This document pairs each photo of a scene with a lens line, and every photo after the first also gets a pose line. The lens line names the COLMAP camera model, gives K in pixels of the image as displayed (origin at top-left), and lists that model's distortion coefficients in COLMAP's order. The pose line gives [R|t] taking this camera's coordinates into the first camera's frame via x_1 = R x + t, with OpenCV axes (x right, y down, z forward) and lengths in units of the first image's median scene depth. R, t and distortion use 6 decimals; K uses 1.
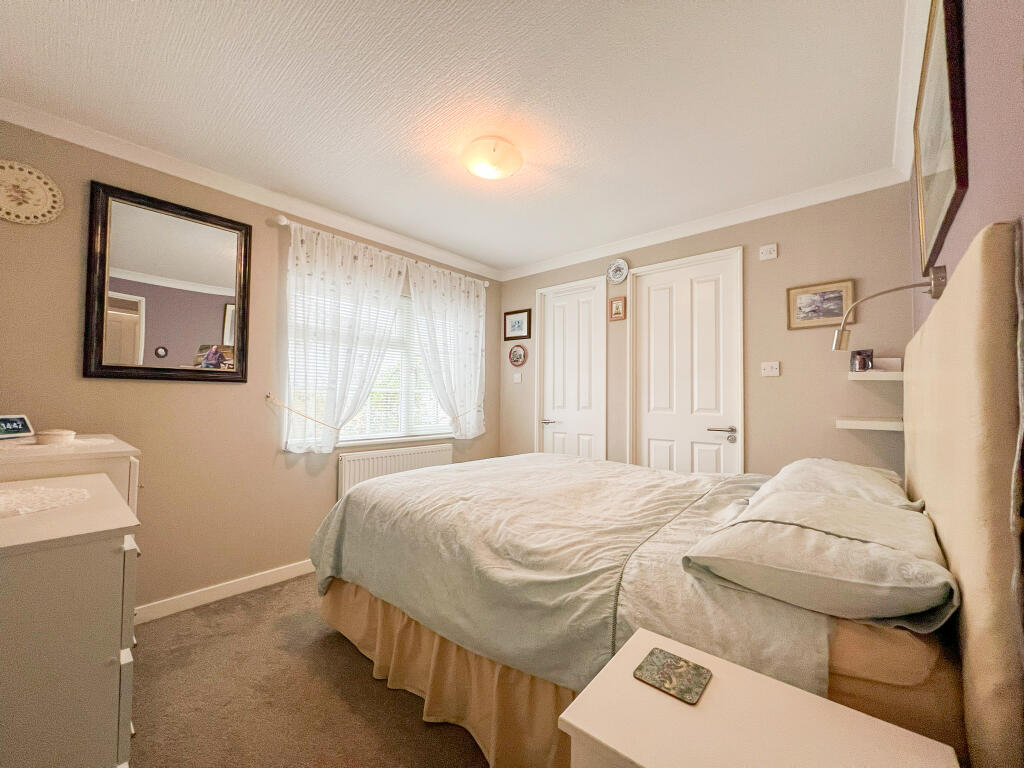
lens RADIAL K [[410.0, 0, 514.9], [0, 410.0, 385.7], [0, 0, 1]] dist [-0.000302, -0.000073]
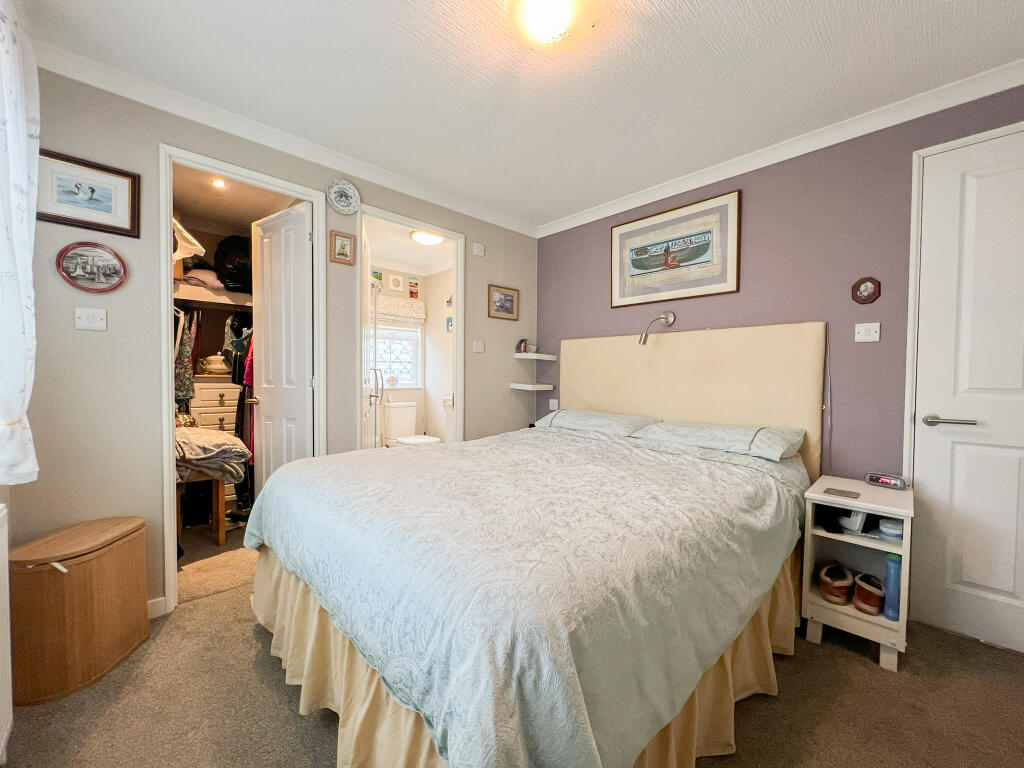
lens RADIAL K [[410.0, 0, 511.0], [0, 410.0, 385.2], [0, 0, 1]] dist [-0.000302, -0.000073]
pose [[0.090629, -0.034971, 0.995270, -0.596142], [-0.042572, 0.998334, 0.038956, 0.024329], [-0.994974, -0.045901, 0.088989, 0.774659]]
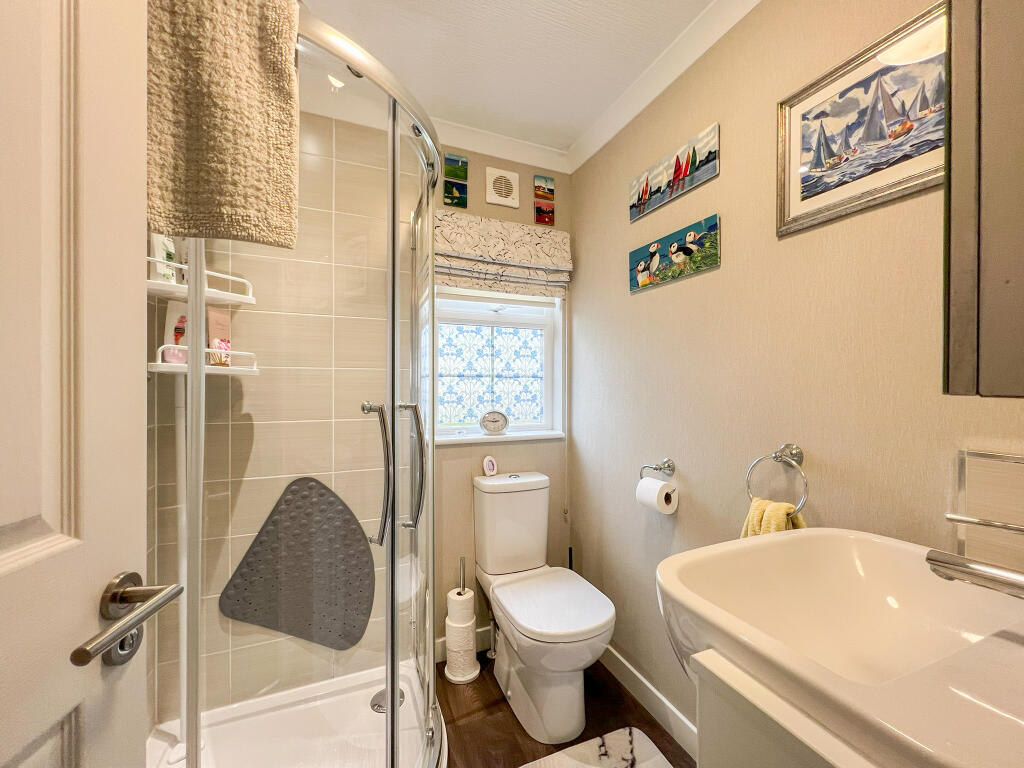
lens RADIAL K [[412.5, 0, 509.9], [0, 412.5, 387.9], [0, 0, 1]] dist [0.000371, 0.000011]
pose [[0.436376, -0.006804, 0.899739, 0.056426], [-0.032634, 0.999194, 0.023384, 0.019835], [-0.899172, -0.039566, 0.435802, 0.971125]]
